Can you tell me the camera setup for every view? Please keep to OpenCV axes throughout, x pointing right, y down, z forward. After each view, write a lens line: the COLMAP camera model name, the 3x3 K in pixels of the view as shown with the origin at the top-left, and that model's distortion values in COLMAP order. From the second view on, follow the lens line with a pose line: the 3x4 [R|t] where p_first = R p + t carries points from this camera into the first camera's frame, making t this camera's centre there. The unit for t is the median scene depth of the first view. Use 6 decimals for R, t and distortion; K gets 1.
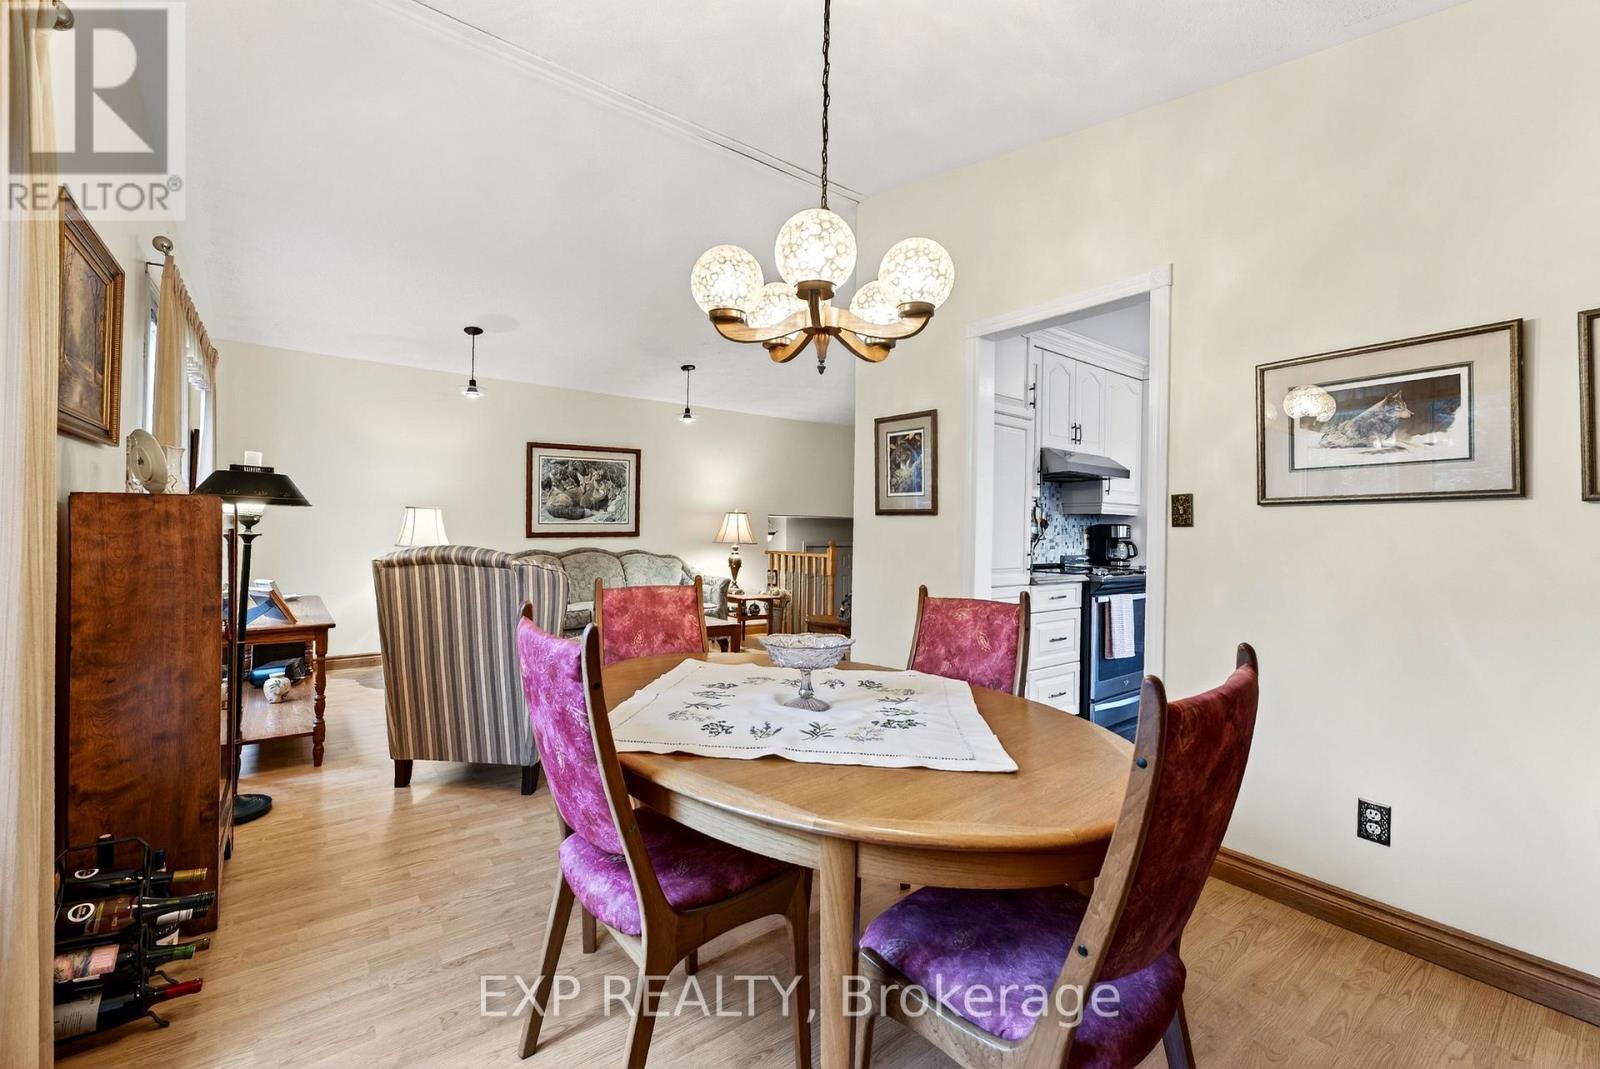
lens RADIAL K [[650.3, 0, 804.9], [0, 650.3, 526.1], [0, 0, 1]] dist [0.003870, 0.000771]
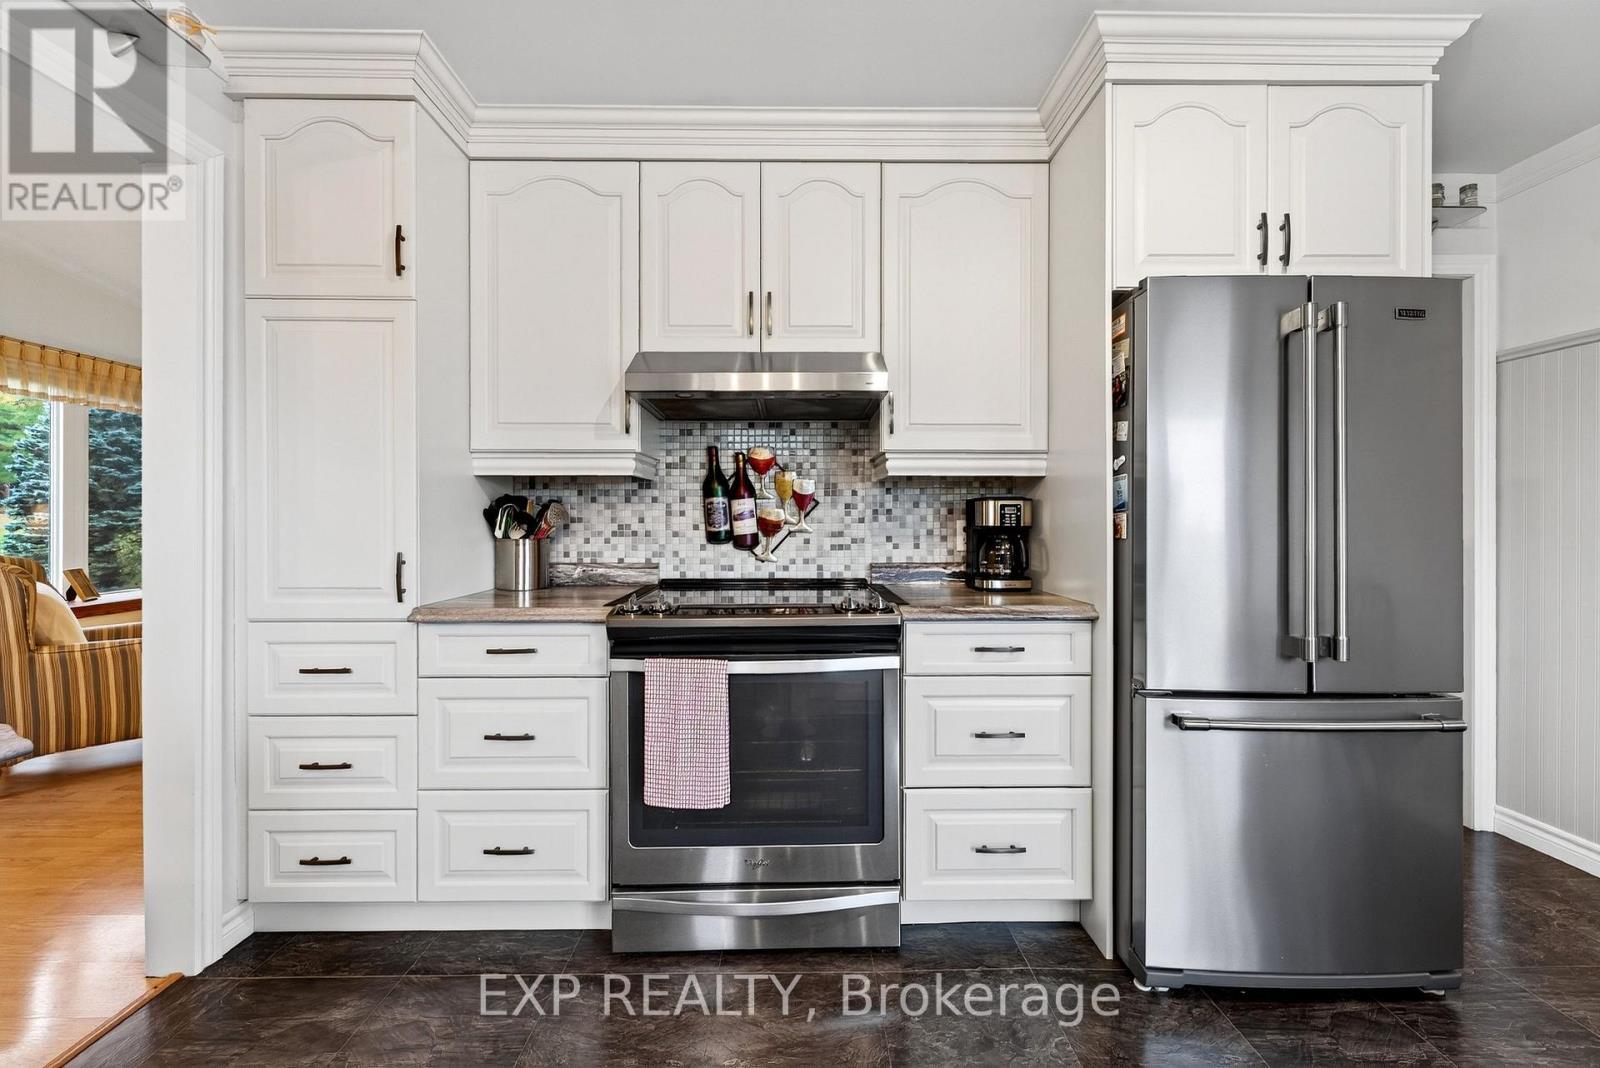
lens RADIAL K [[650.3, 0, 800.5], [0, 650.3, 525.7], [0, 0, 1]] dist [0.003870, 0.000771]
pose [[0.800949, -0.015836, -0.598522, 0.659066], [0.016903, 0.999850, -0.003835, 0.017312], [0.598493, -0.007045, 0.801097, 0.567962]]
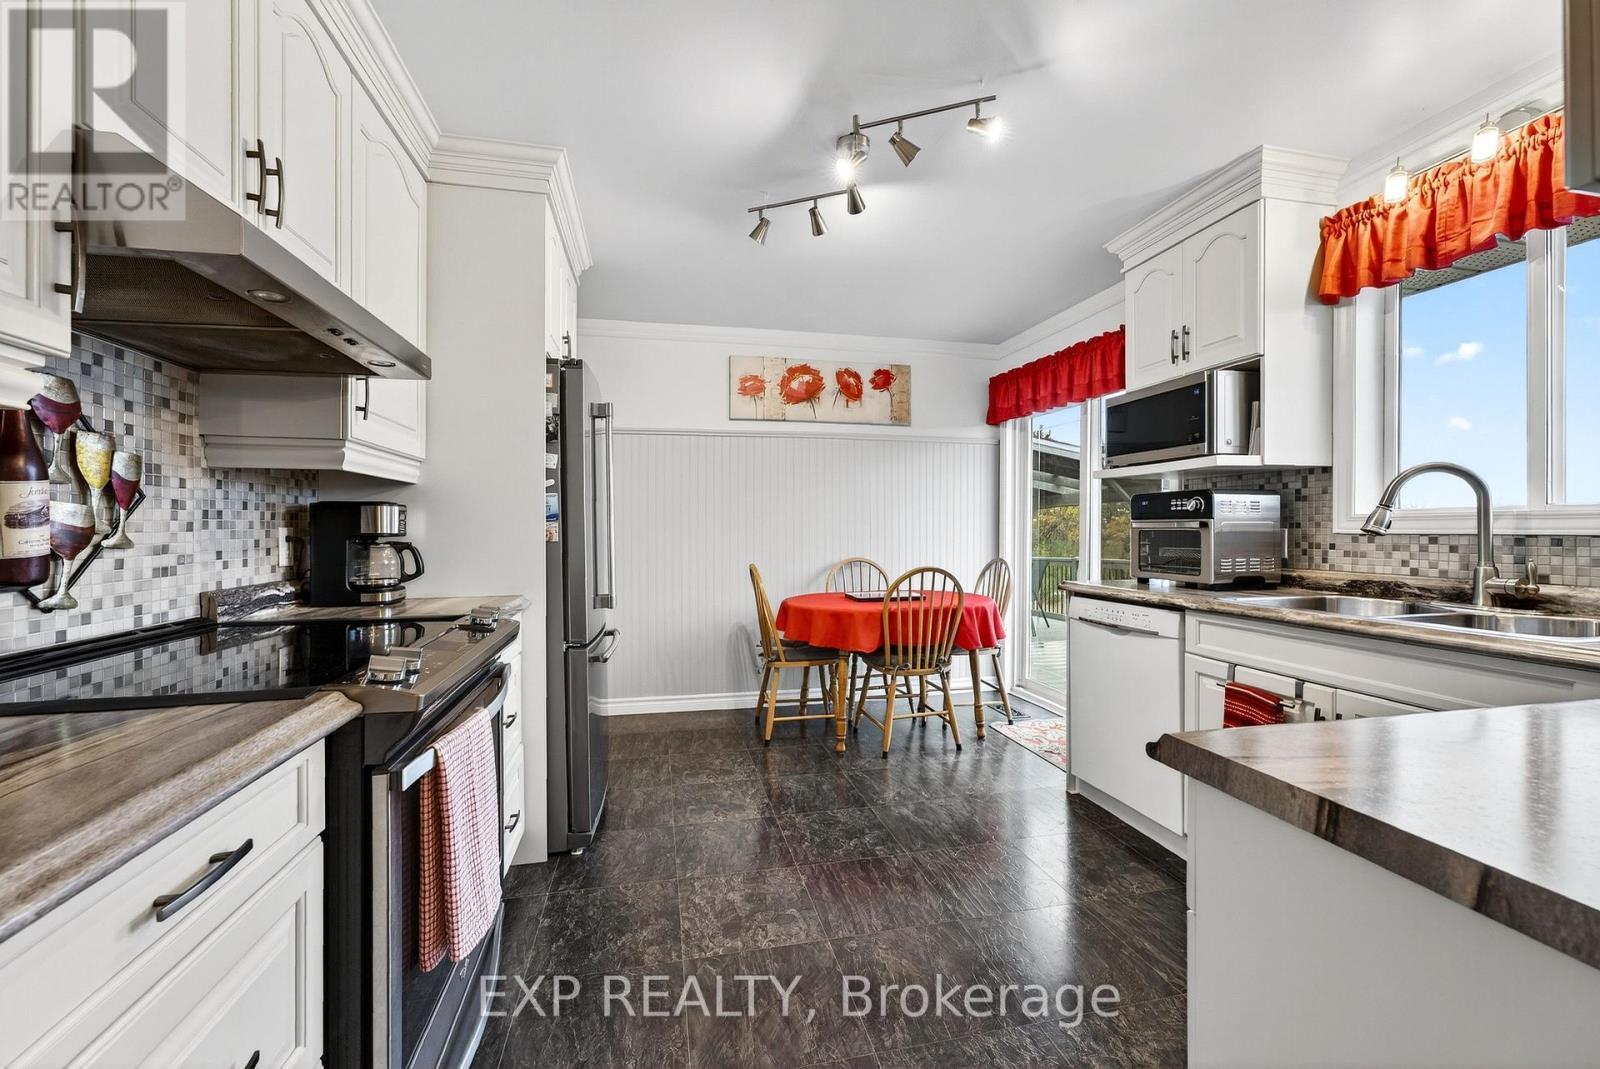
lens RADIAL K [[627.6, 0, 803.6], [0, 627.6, 525.3], [0, 0, 1]] dist [0.003969, 0.000340]
pose [[0.414214, -0.013853, 0.910074, 0.233144], [0.007143, 0.999903, 0.011969, 0.009419], [-0.910152, 0.001543, 0.414272, 0.597384]]
